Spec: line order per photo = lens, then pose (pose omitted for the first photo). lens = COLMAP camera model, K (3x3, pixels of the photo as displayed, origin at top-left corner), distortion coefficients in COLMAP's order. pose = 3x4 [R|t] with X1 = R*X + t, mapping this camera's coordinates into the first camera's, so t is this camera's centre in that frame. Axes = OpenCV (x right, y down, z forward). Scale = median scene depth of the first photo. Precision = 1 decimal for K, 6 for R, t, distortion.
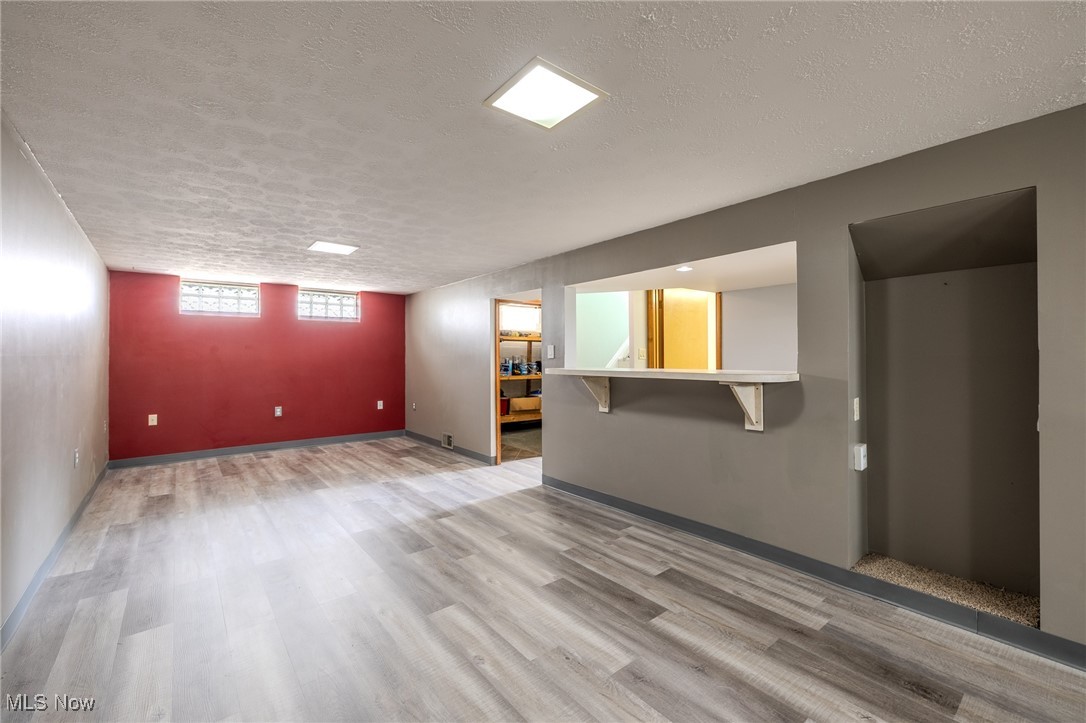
lens RADIAL K [[448.1, 0, 540.4], [0, 448.1, 357.6], [0, 0, 1]] dist [-0.001046, 0.000002]
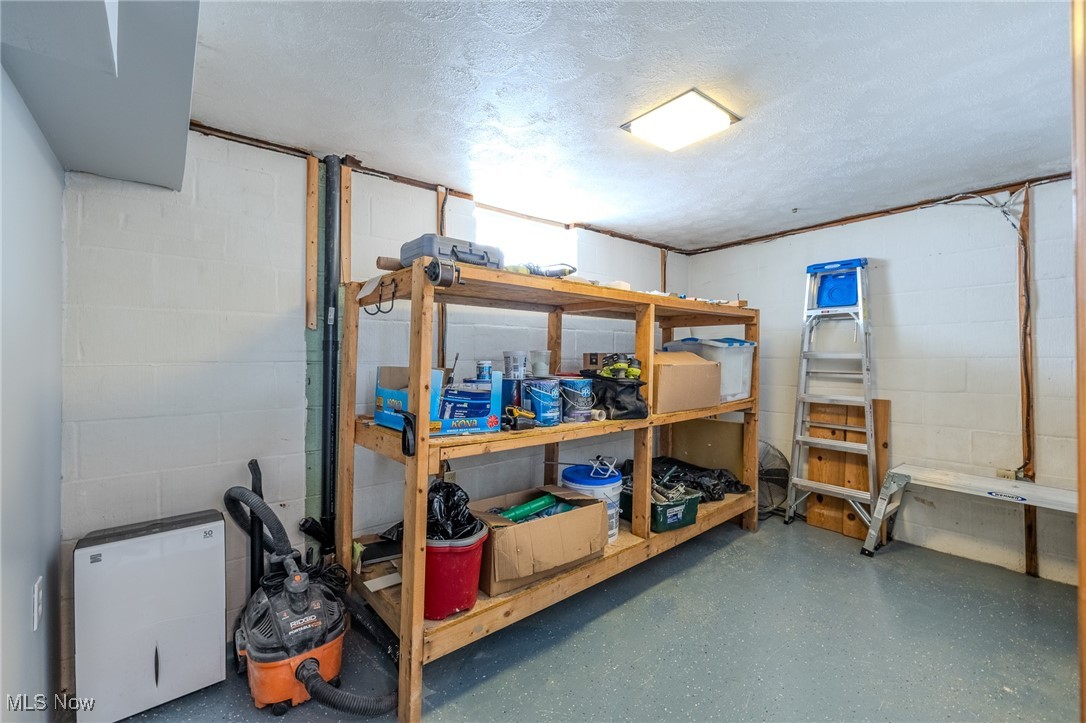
lens RADIAL K [[448.1, 0, 540.4], [0, 448.1, 357.6], [0, 0, 1]] dist [-0.001046, 0.000002]
pose [[0.999946, -0.002284, 0.010137, -0.043597], [0.002233, 0.999985, 0.005026, -0.002024], [-0.010148, -0.005003, 0.999936, 0.734251]]
